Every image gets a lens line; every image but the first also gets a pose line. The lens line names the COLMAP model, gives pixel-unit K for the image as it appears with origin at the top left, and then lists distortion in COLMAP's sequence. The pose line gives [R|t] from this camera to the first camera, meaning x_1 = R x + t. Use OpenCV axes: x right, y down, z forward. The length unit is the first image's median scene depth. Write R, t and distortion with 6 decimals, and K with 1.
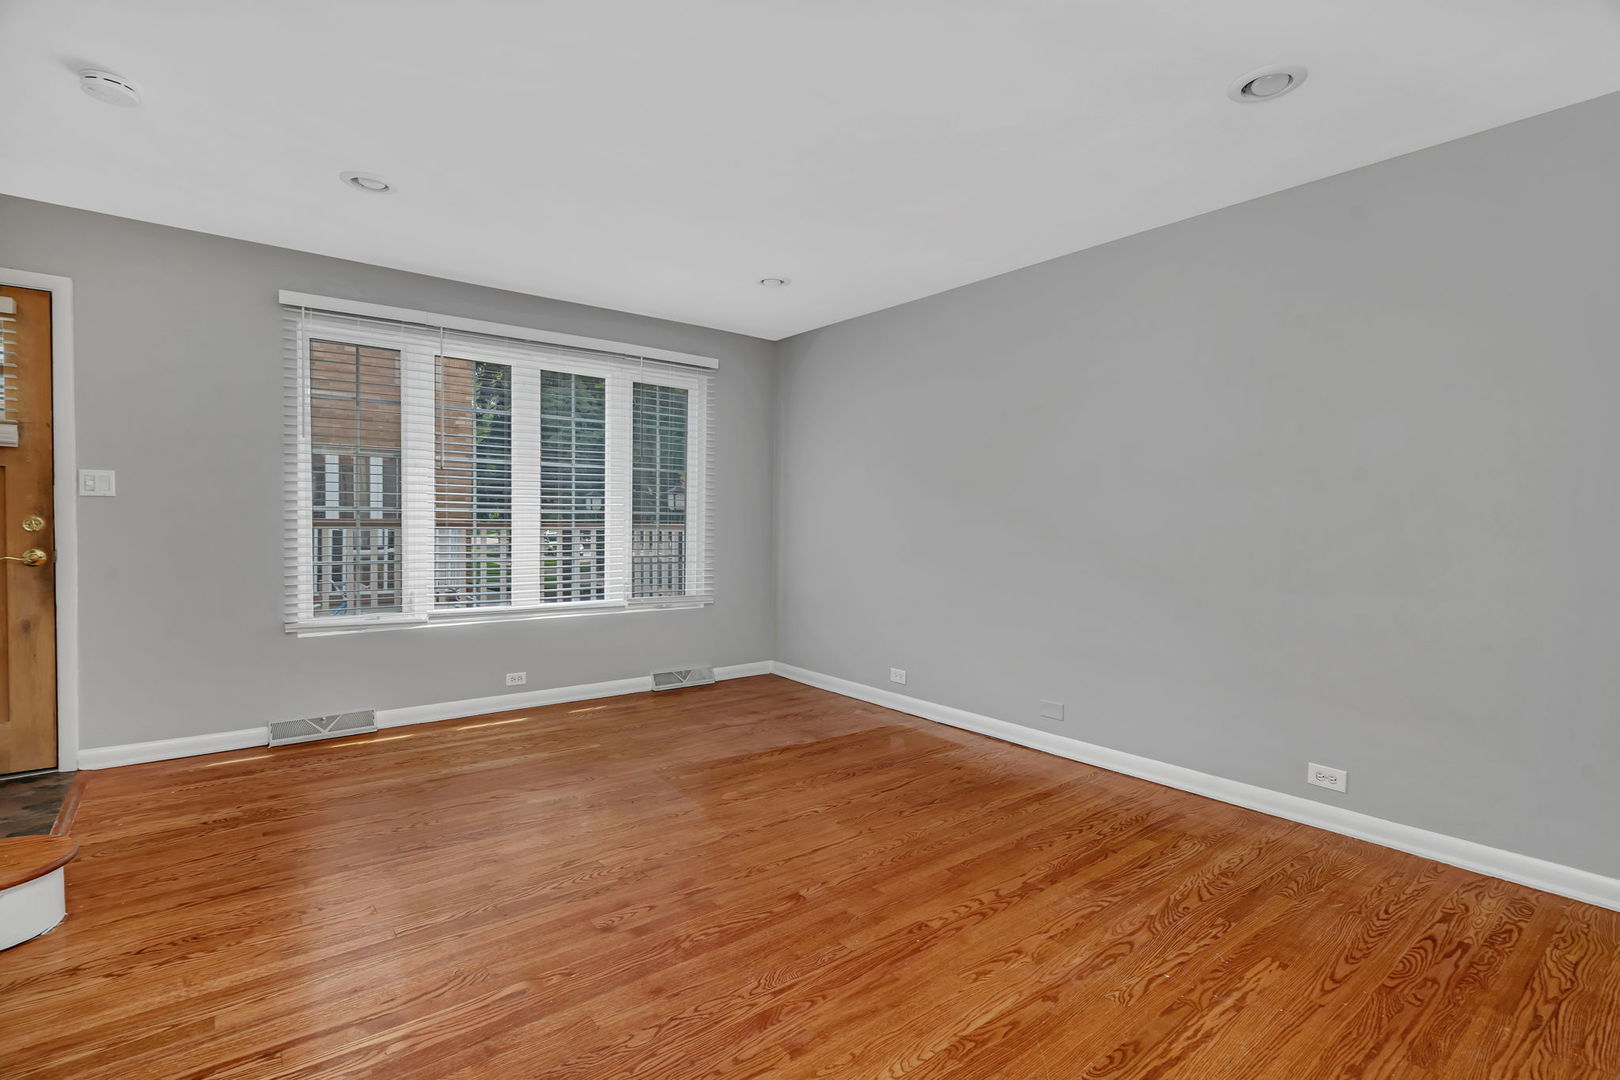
lens RADIAL K [[761.6, 0, 814.6], [0, 761.6, 535.3], [0, 0, 1]] dist [0.002005, 0.000071]
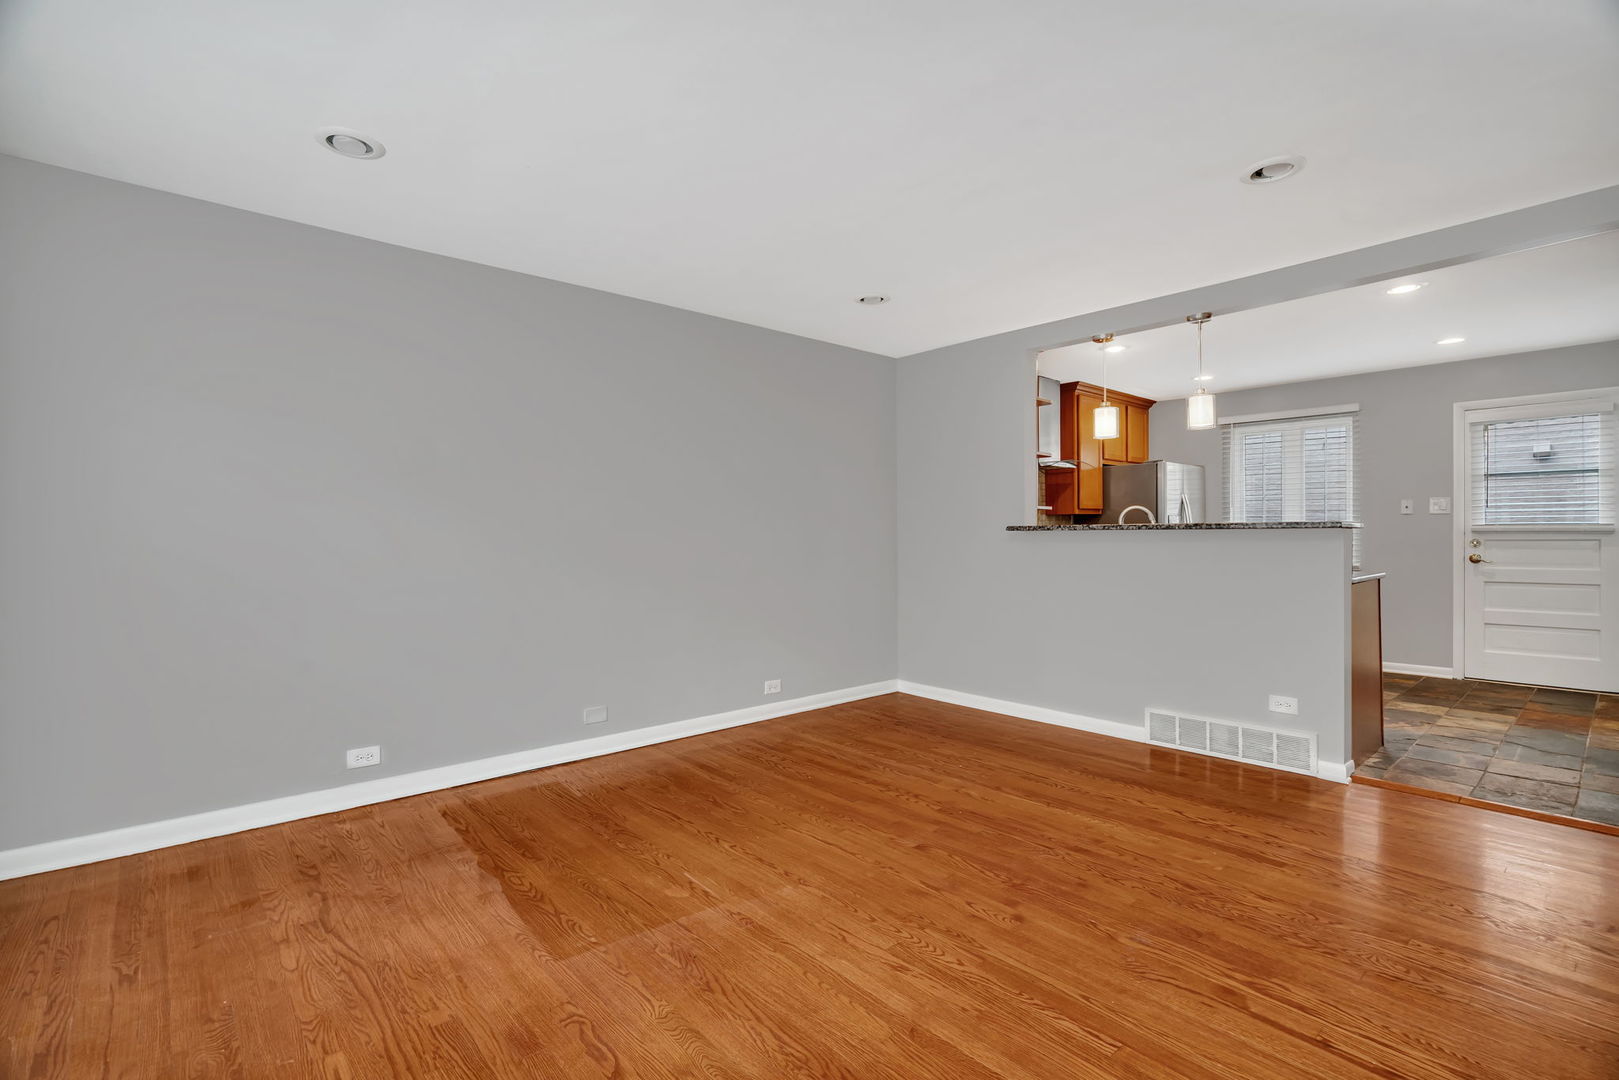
lens RADIAL K [[761.1, 0, 811.1], [0, 761.1, 540.1], [0, 0, 1]] dist [0.002005, 0.000071]
pose [[-0.060548, -0.013433, 0.998075, -0.985132], [0.023131, 0.999622, 0.014857, -0.024626], [-0.997897, 0.023986, -0.060214, 1.009839]]
